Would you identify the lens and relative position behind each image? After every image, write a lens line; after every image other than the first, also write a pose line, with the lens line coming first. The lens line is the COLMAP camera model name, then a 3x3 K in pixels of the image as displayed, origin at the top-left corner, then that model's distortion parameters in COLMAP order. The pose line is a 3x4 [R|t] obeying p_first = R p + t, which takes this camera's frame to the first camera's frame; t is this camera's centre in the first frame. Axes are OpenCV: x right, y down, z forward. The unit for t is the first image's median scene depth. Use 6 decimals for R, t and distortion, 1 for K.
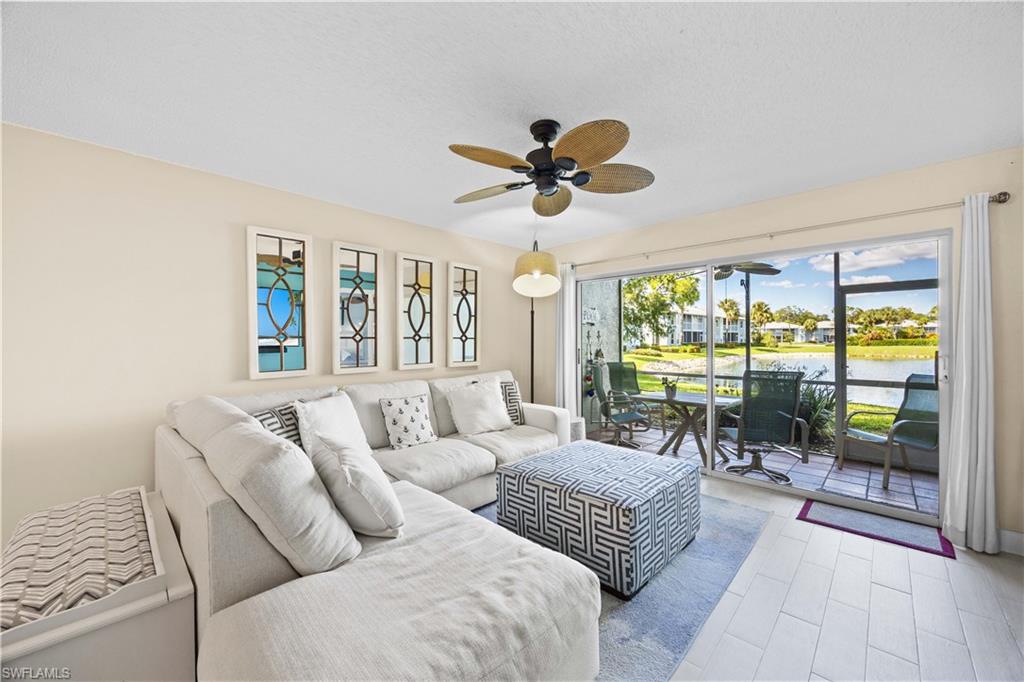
lens RADIAL K [[390.1, 0, 512.0], [0, 390.1, 341.0], [0, 0, 1]] dist [0.001582, 0.000162]
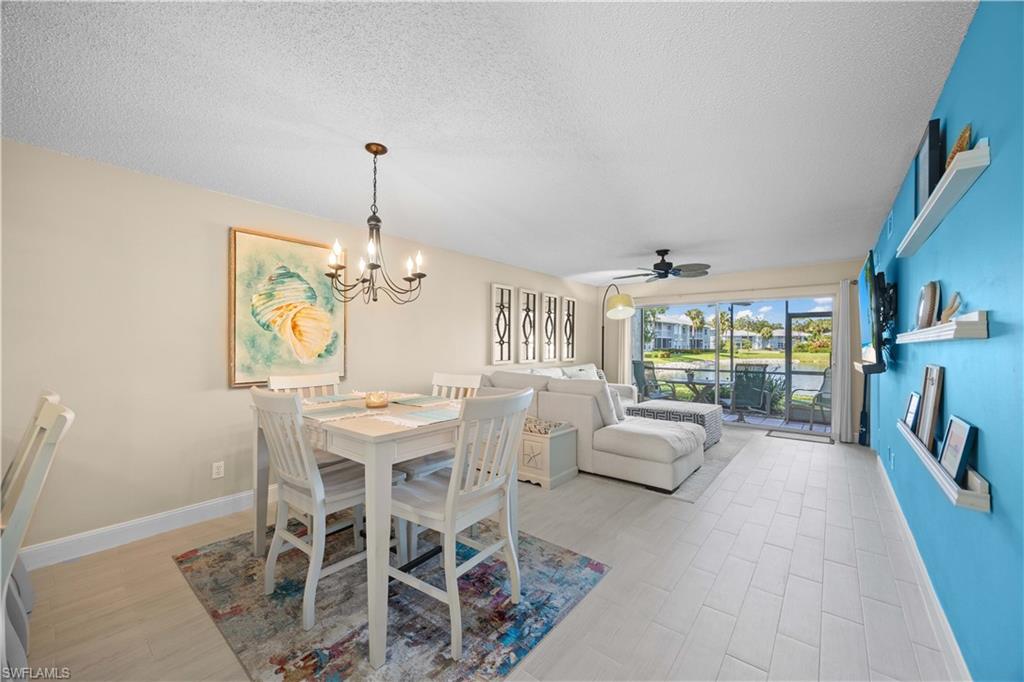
lens RADIAL K [[410.0, 0, 499.7], [0, 410.0, 346.5], [0, 0, 1]] dist [0.002132, 0.000396]
pose [[0.996948, 0.008512, 0.077606, -0.230187], [-0.008671, 0.999961, 0.001718, 0.001797], [-0.077588, -0.002386, 0.996983, -0.287177]]
